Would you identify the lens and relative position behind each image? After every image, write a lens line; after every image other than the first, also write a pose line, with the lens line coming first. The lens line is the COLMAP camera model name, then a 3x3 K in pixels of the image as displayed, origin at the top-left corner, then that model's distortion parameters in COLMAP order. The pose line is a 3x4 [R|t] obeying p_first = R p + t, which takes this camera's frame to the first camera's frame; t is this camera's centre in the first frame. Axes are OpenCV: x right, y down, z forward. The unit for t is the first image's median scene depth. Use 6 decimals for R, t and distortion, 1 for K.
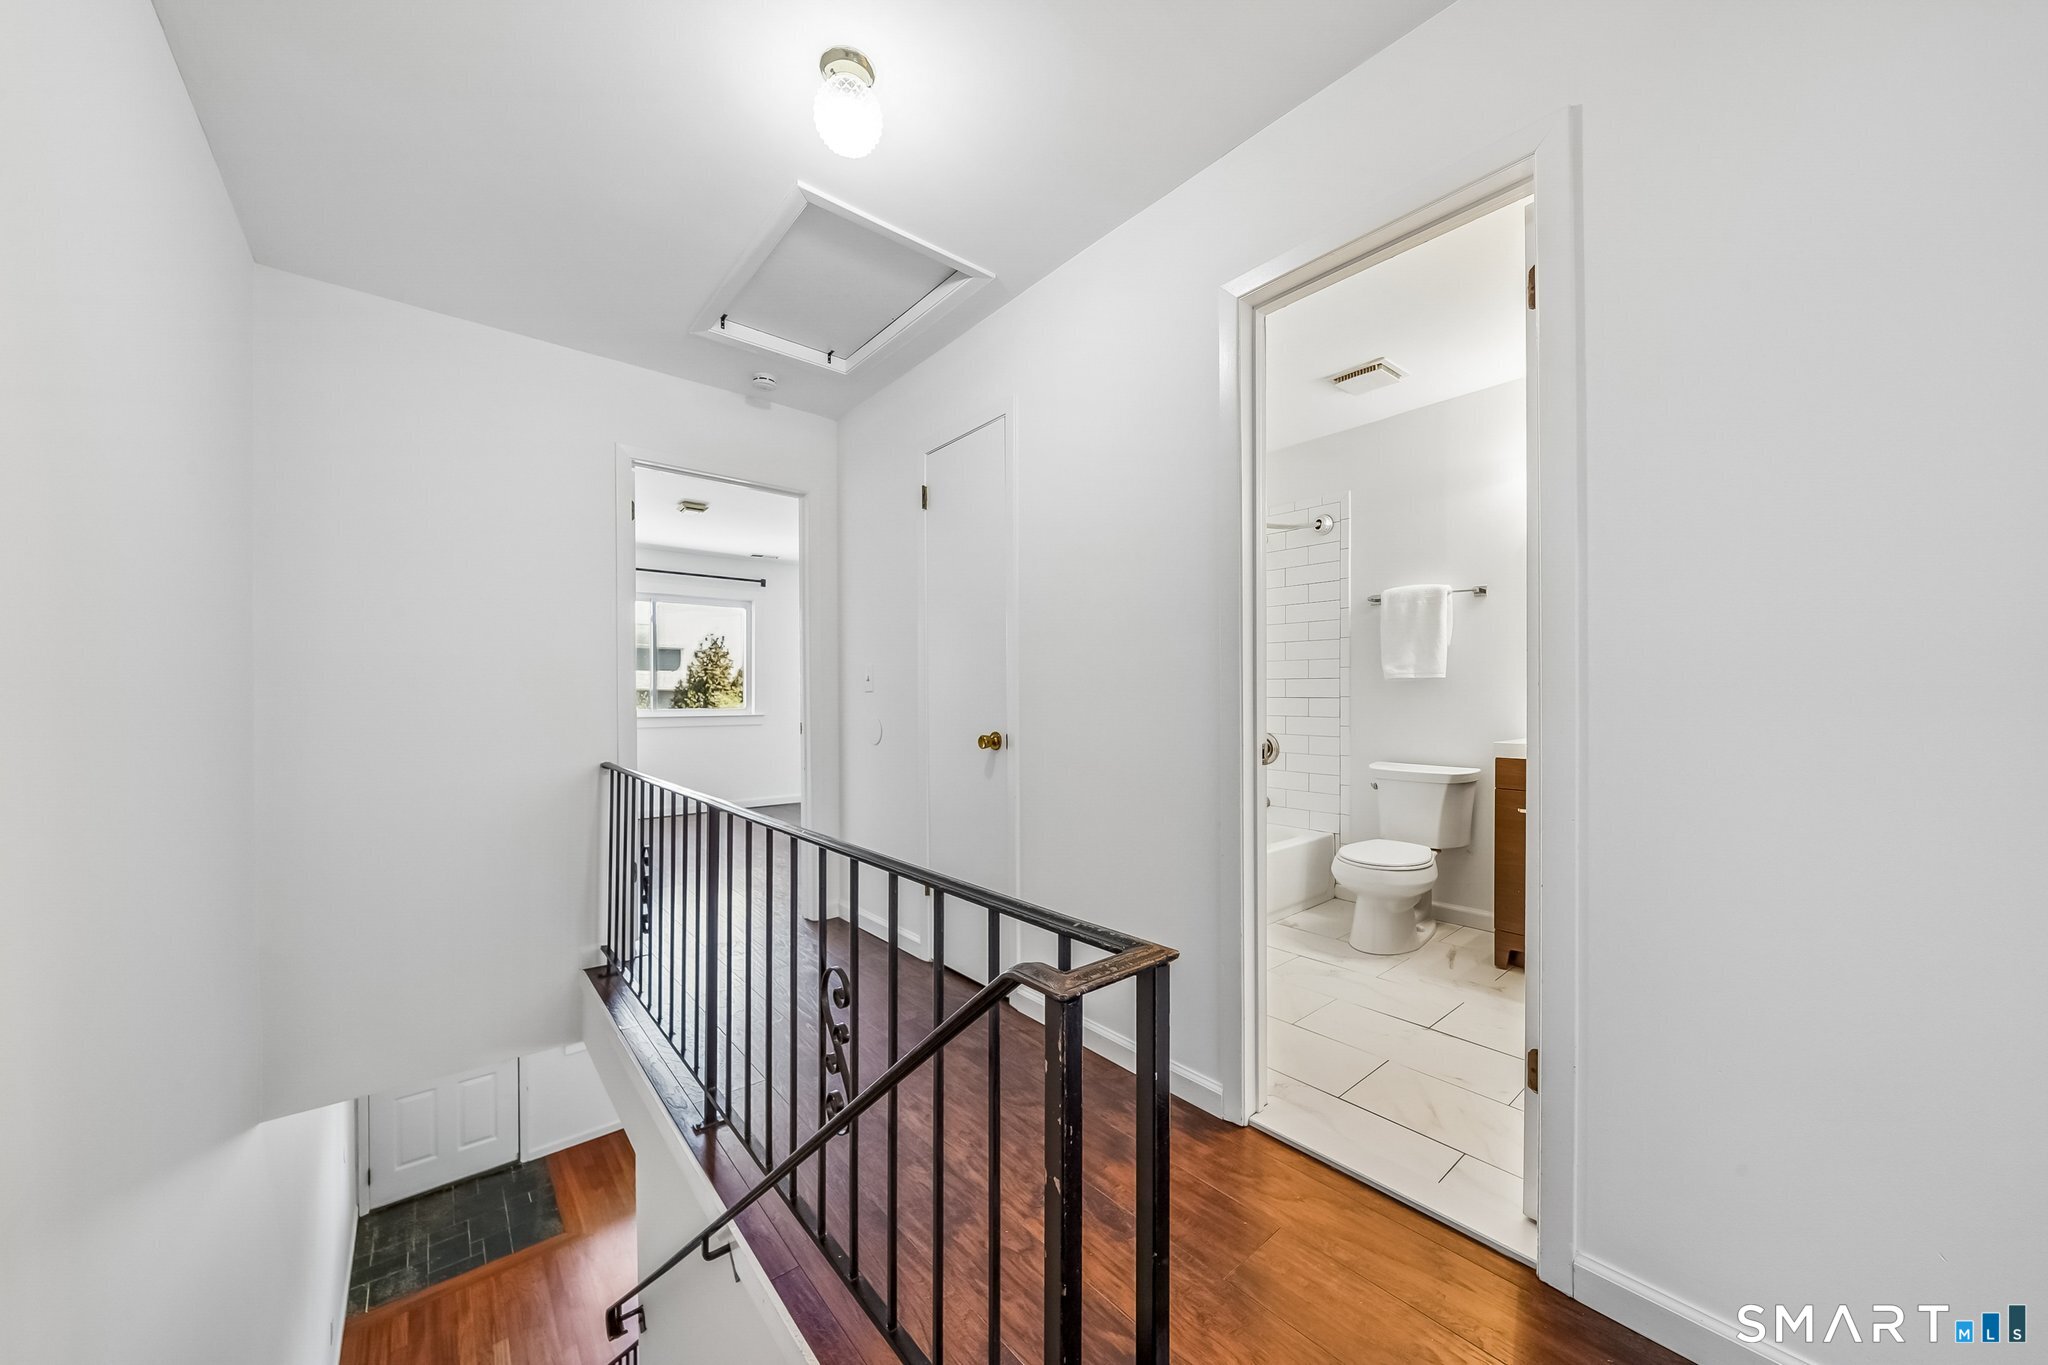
lens RADIAL K [[709.5, 0, 1030.1], [0, 709.5, 691.0], [0, 0, 1]] dist [0.000453, 0.000096]
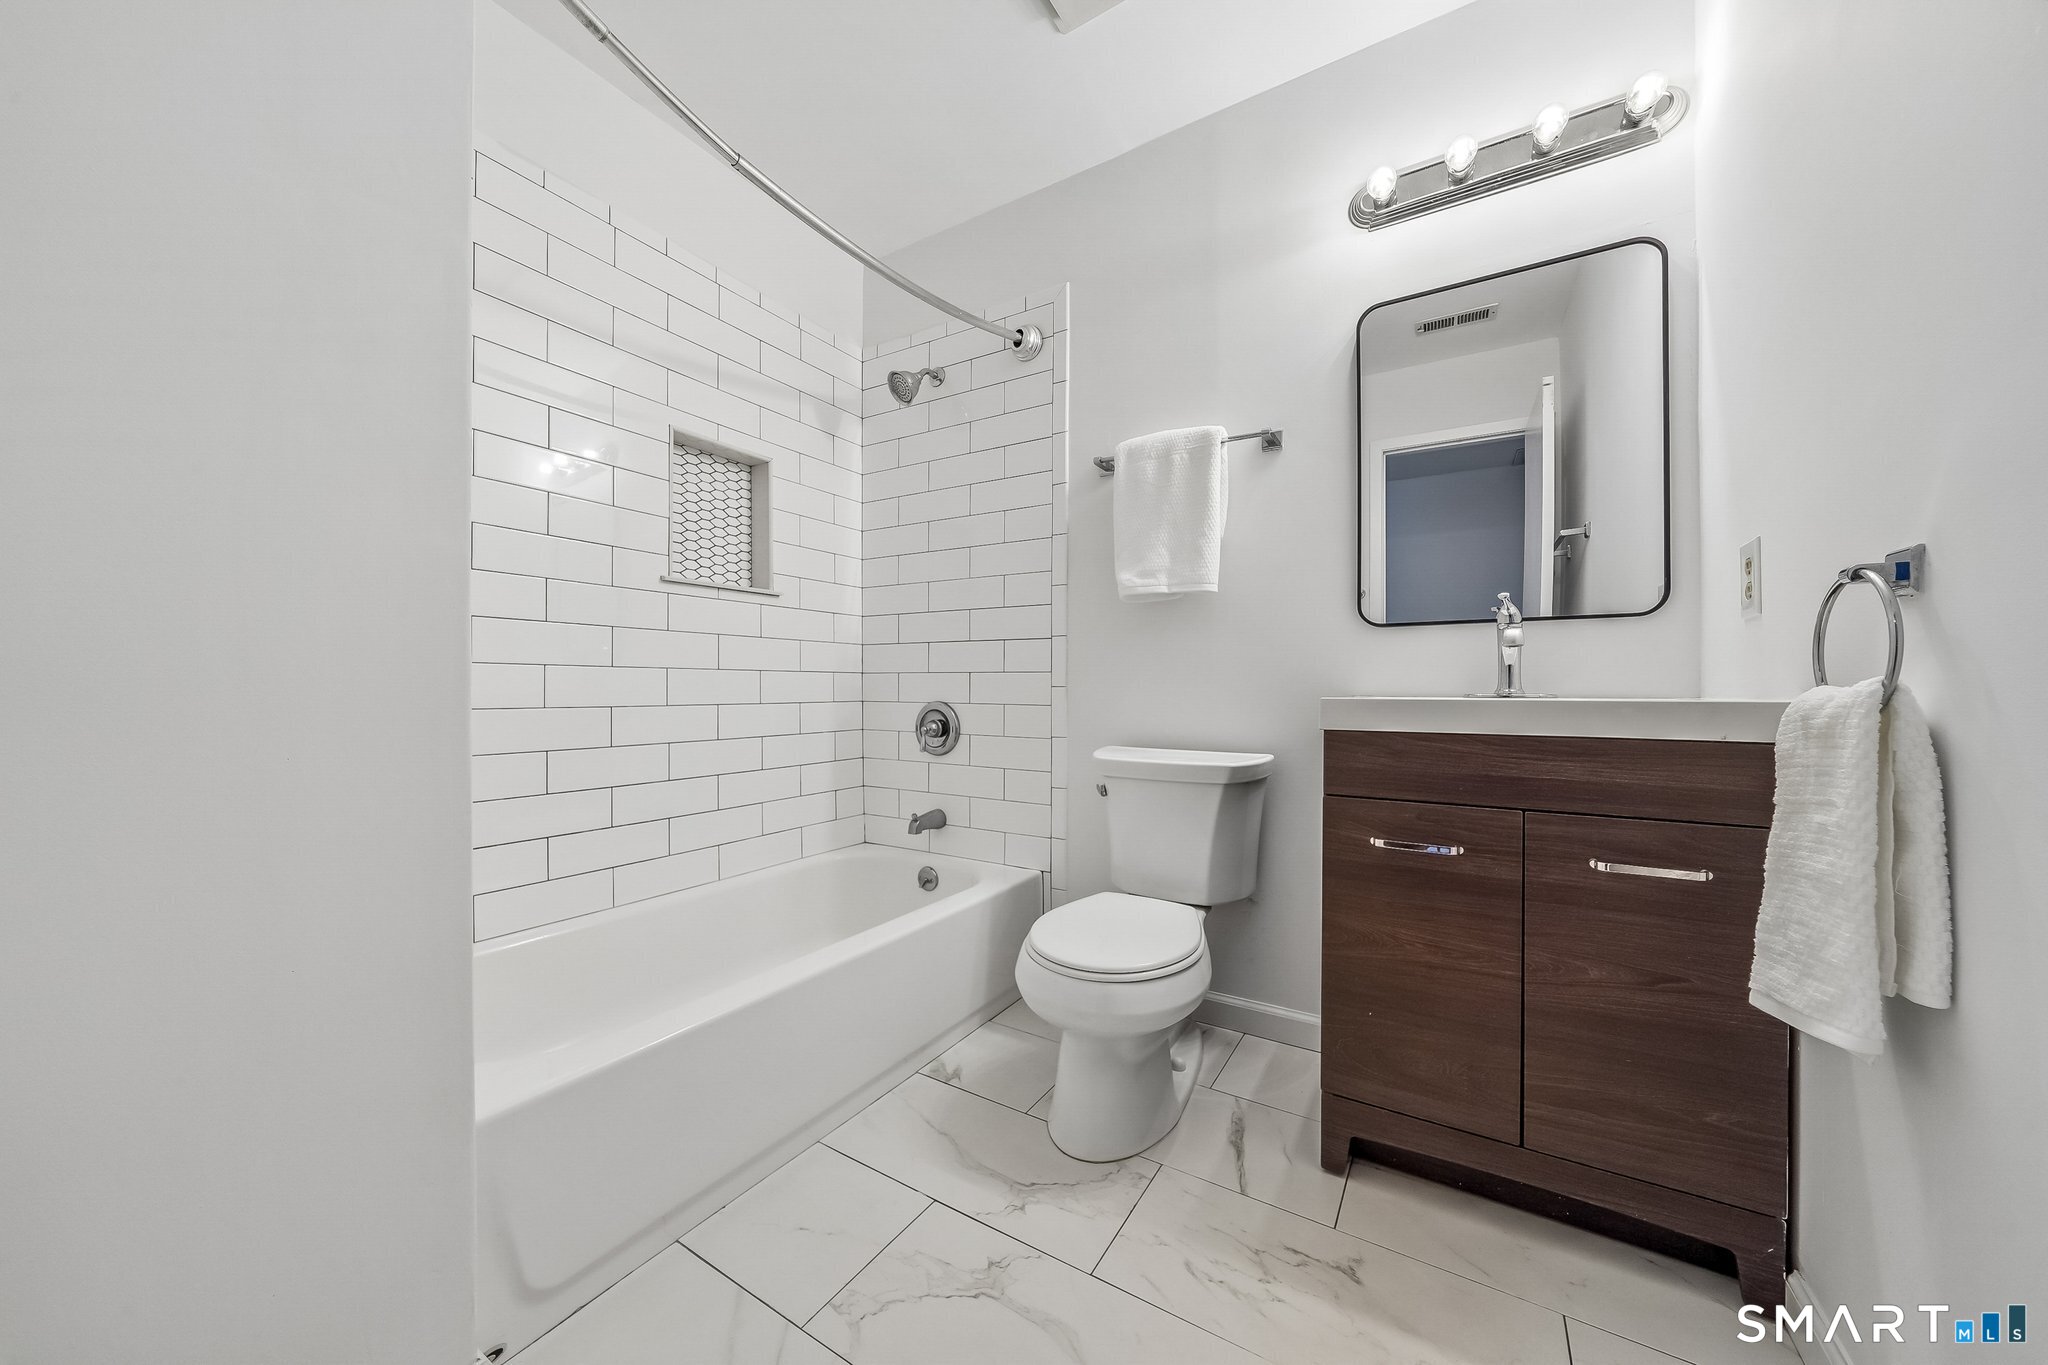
lens RADIAL K [[709.5, 0, 1021.6], [0, 709.5, 685.5], [0, 0, 1]] dist [0.000453, 0.000096]
pose [[0.952928, -0.001857, 0.303190, 0.264811], [-0.000711, 0.999965, 0.008359, 0.048780], [-0.303195, -0.008181, 0.952893, 0.506162]]
